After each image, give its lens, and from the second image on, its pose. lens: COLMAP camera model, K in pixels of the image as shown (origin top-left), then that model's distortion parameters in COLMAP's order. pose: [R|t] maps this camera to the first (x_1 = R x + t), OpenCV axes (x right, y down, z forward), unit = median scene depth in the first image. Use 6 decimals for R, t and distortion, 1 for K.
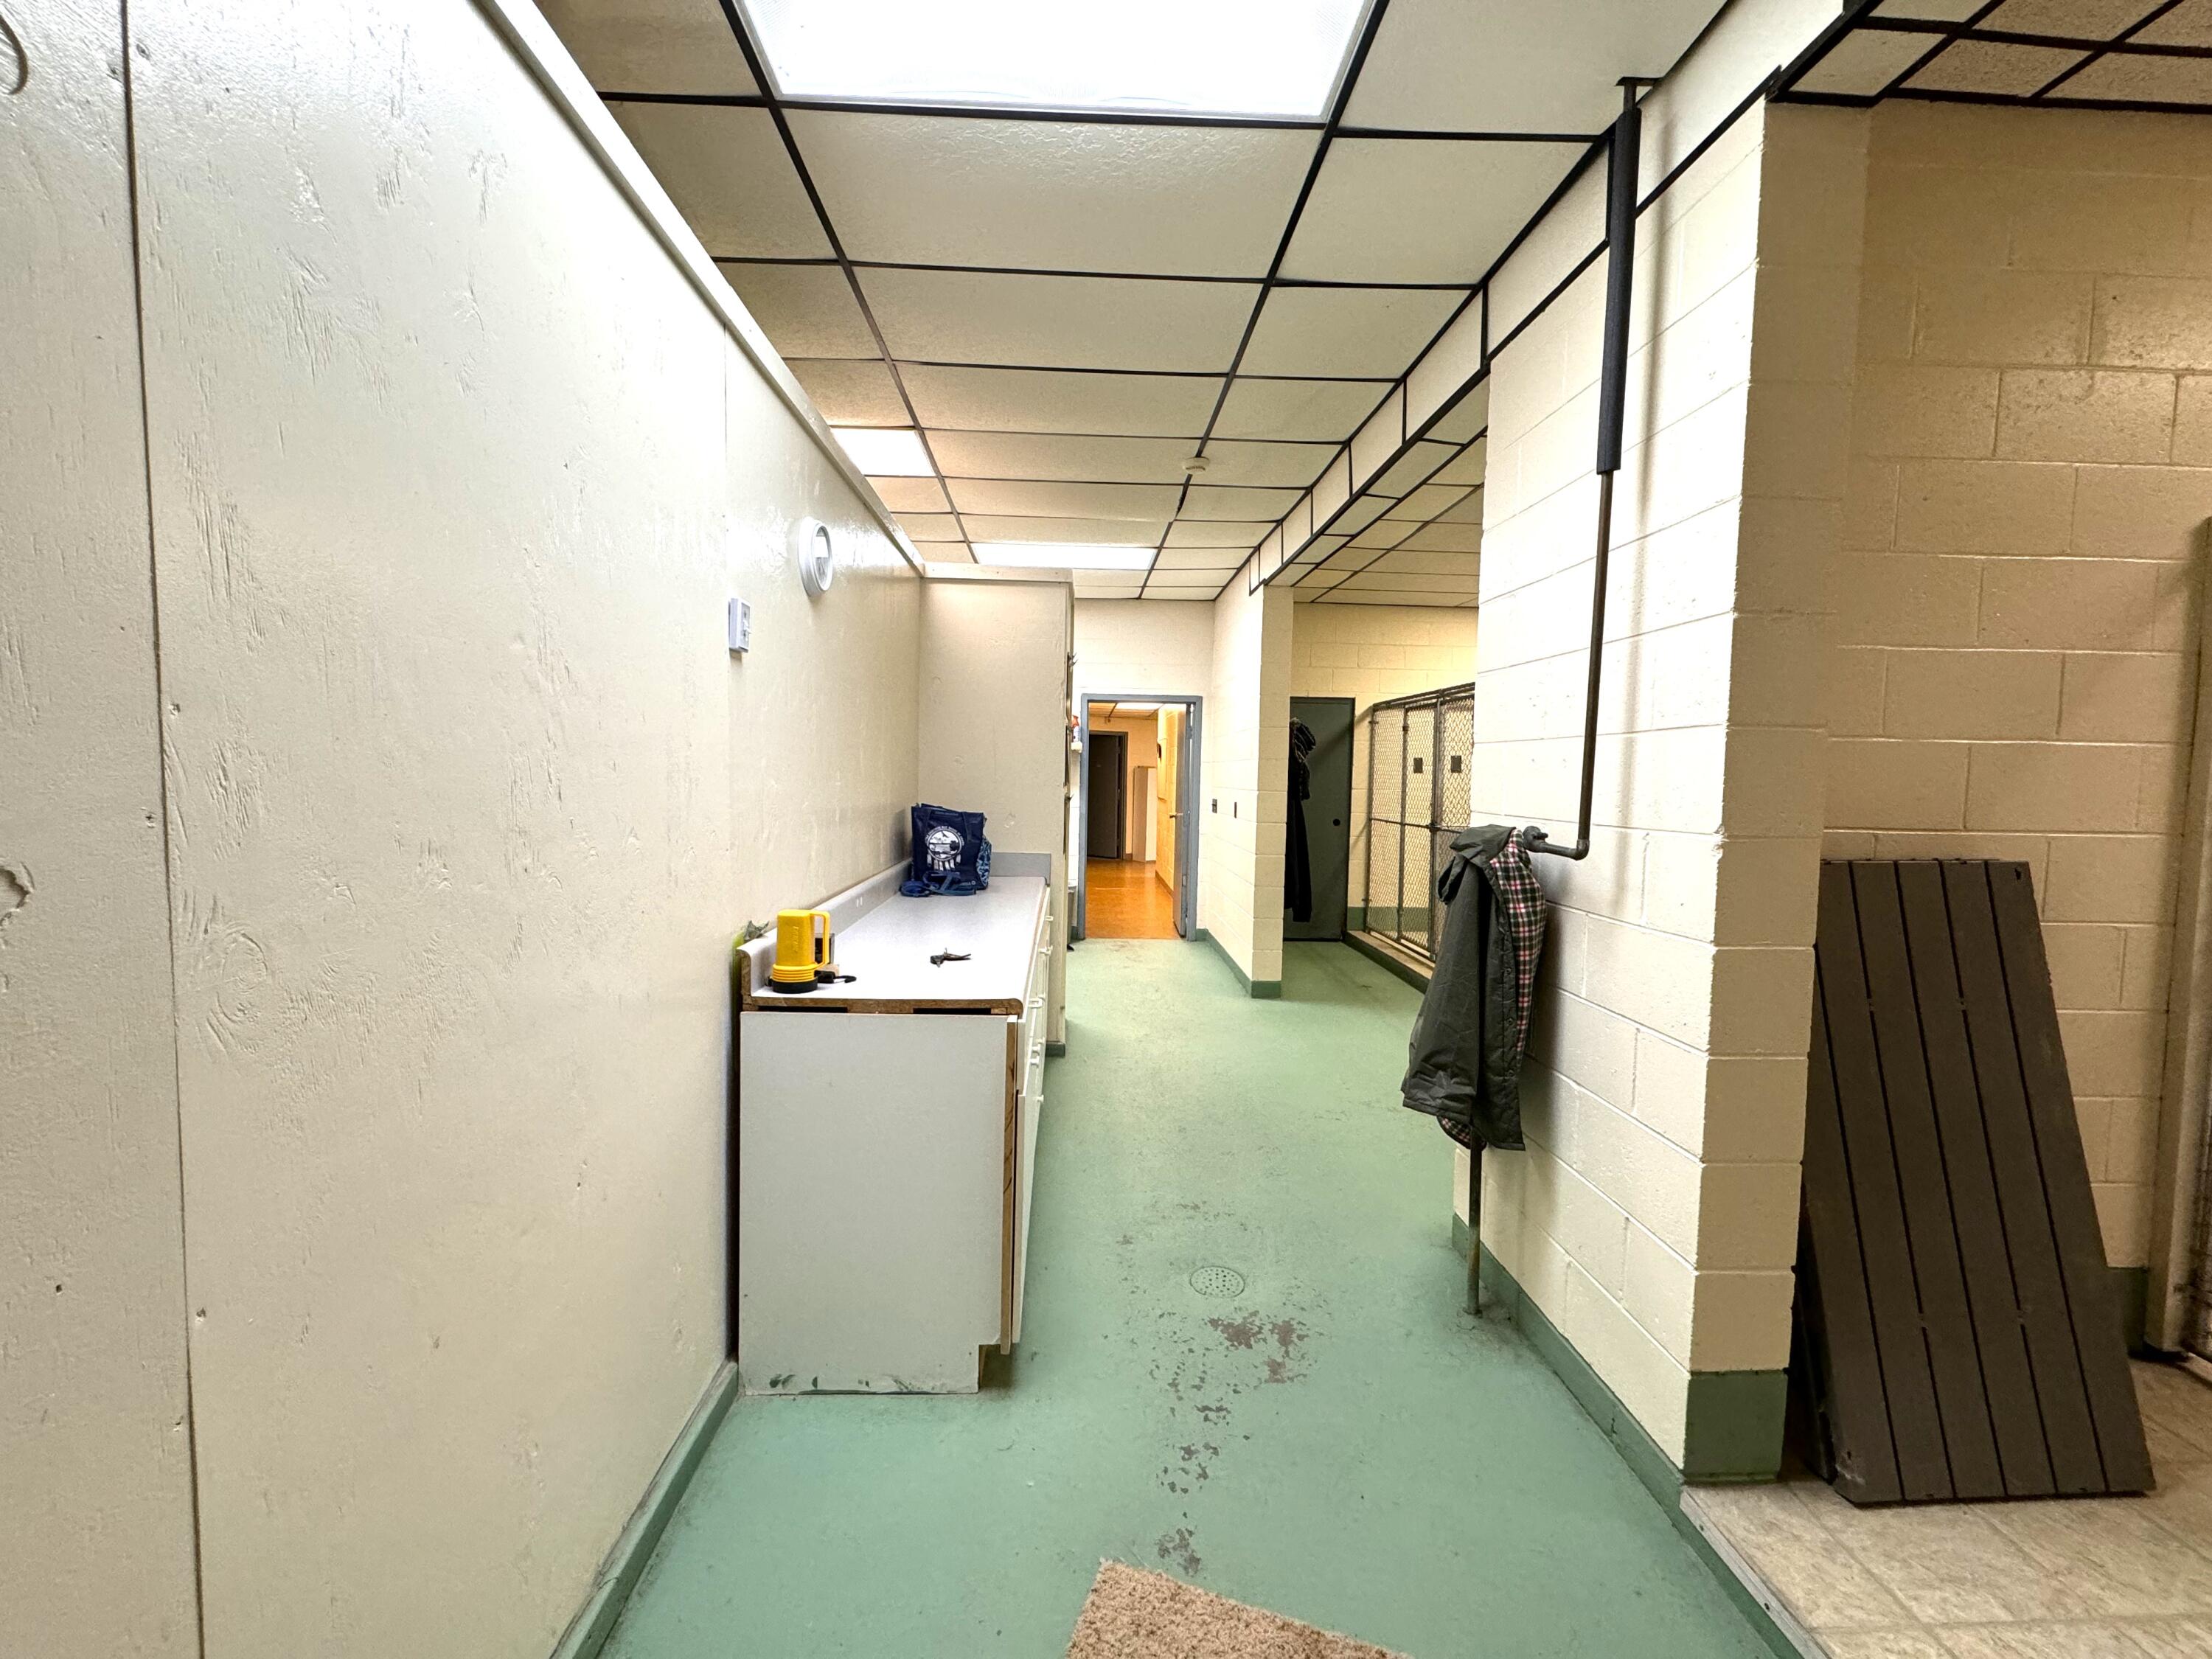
lens RADIAL K [[881.1, 0, 1112.2], [0, 881.1, 825.4], [0, 0, 1]] dist [-0.001556, 0.001021]
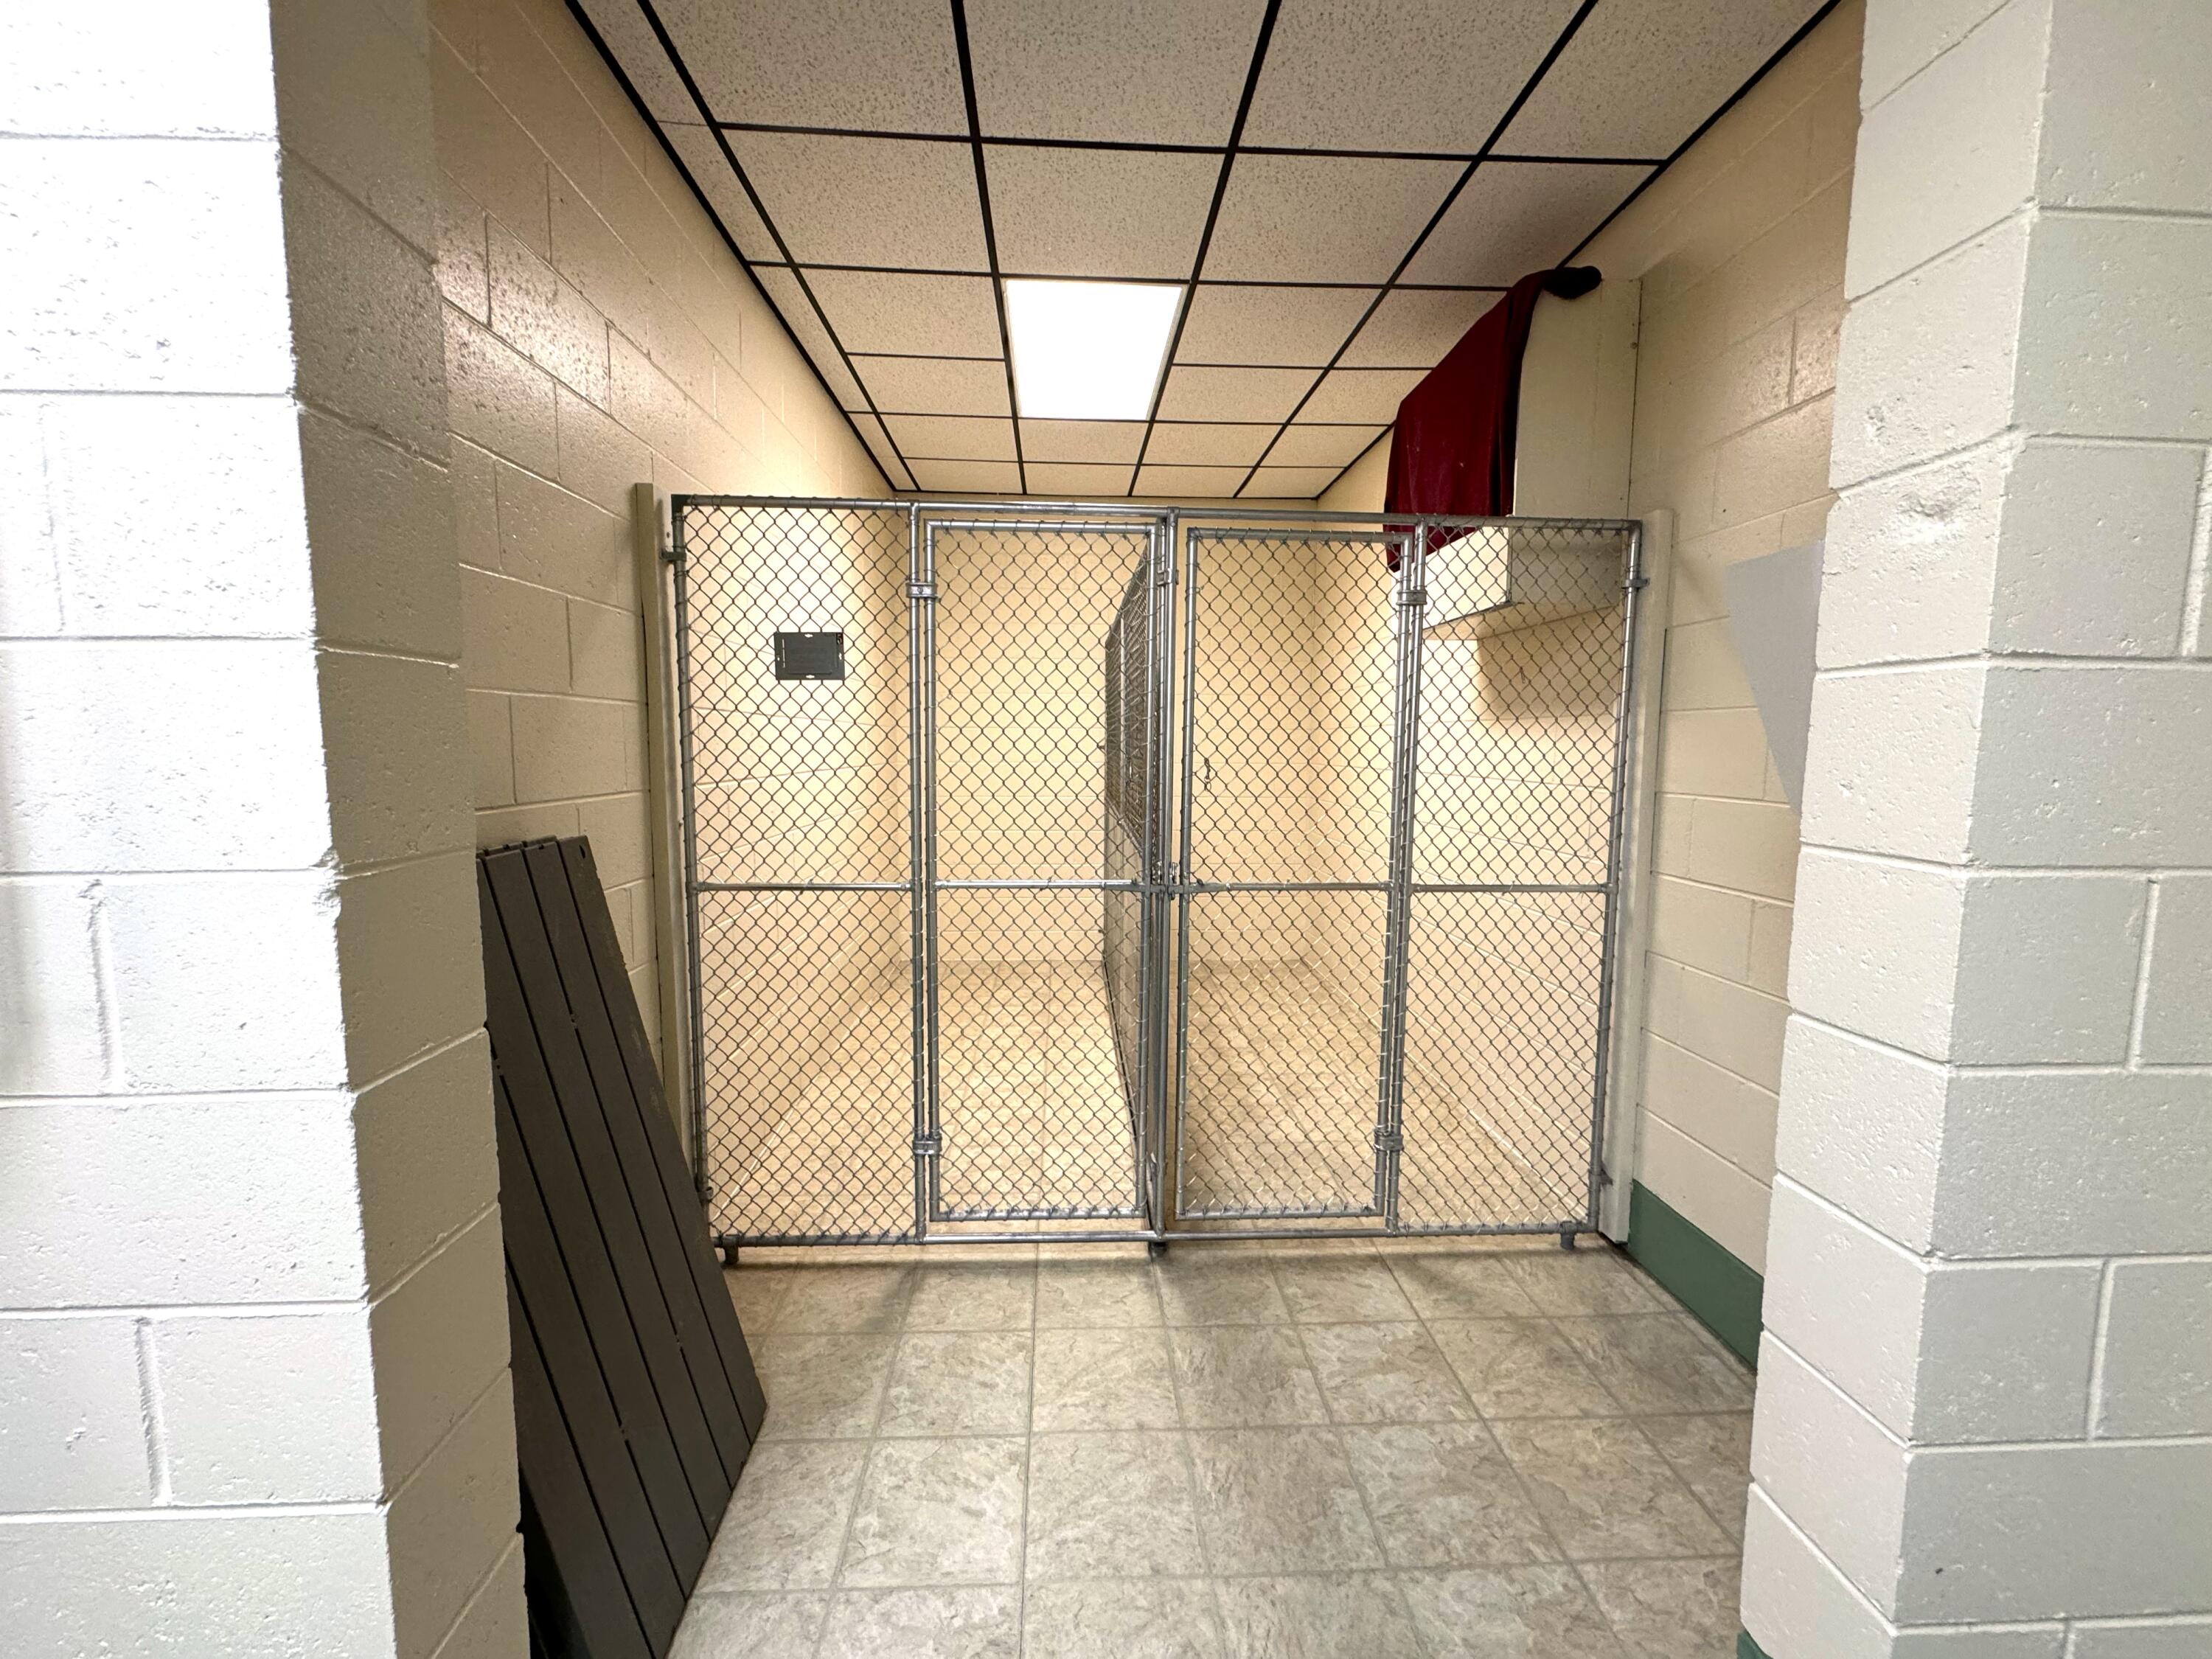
lens RADIAL K [[881.1, 0, 1107.6], [0, 881.1, 827.4], [0, 0, 1]] dist [-0.001556, 0.001021]
pose [[-0.000745, -0.111212, 0.993796, 0.206385], [0.054913, 0.992293, 0.111085, -0.042767], [-0.998491, 0.054655, 0.005367, 0.562452]]
